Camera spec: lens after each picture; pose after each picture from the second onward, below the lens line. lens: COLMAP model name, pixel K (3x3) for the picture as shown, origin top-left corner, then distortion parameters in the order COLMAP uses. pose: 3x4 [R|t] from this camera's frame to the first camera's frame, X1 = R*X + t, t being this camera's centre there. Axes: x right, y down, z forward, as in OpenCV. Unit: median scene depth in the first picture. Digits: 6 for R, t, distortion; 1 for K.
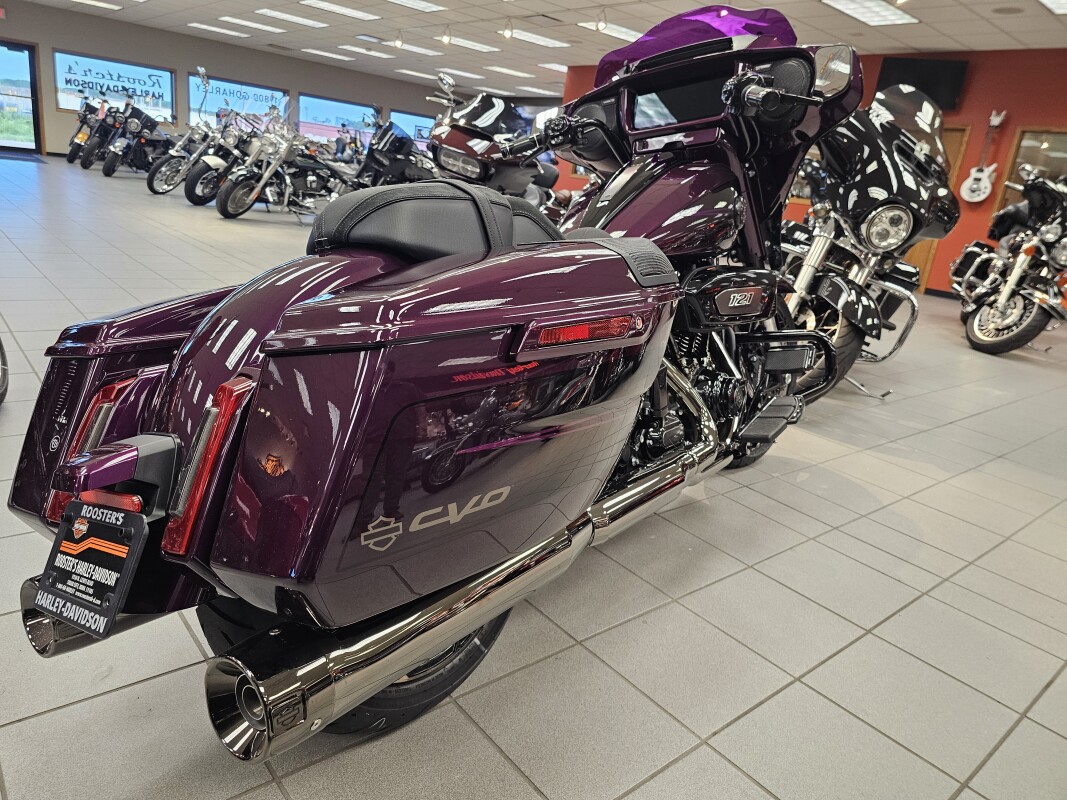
lens RADIAL K [[723.1, 0, 533.5], [0, 723.1, 400.0], [0, 0, 1]] dist [0.063104, -0.057971]
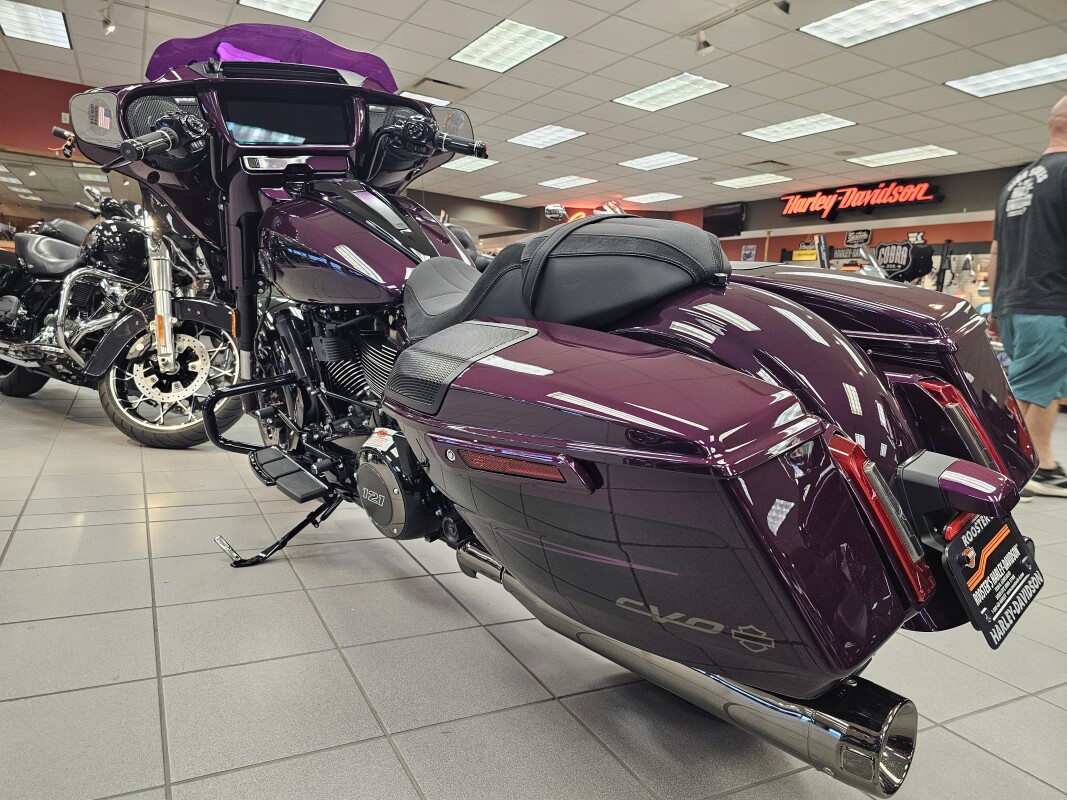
lens RADIAL K [[723.1, 0, 533.5], [0, 723.1, 400.0], [0, 0, 1]] dist [0.063104, -0.057971]
pose [[0.204607, -0.217656, 0.954338, -0.295854], [0.235031, 0.957367, 0.167957, -0.063046], [-0.950209, 0.189934, 0.247040, 0.225461]]
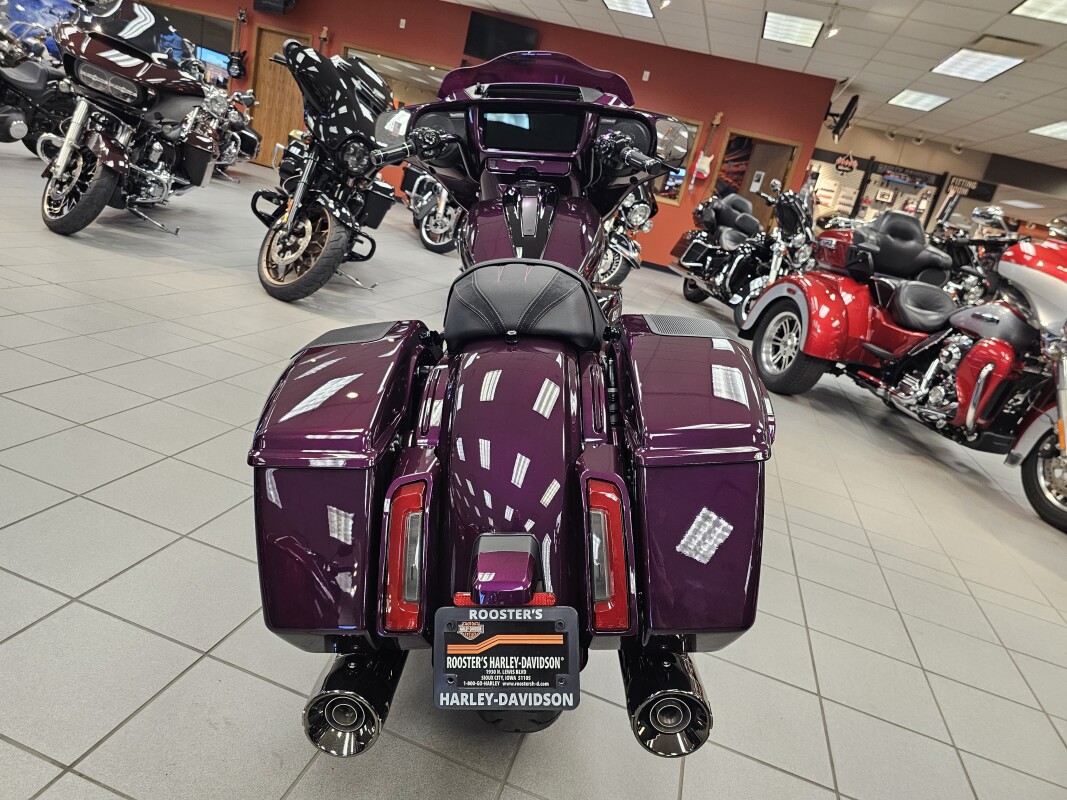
lens RADIAL K [[723.1, 0, 533.5], [0, 723.1, 400.0], [0, 0, 1]] dist [0.063104, -0.057971]
pose [[0.829443, -0.103335, 0.548950, -0.197181], [0.037396, 0.990808, 0.130007, -0.057703], [-0.557338, -0.087305, 0.825683, 0.005537]]
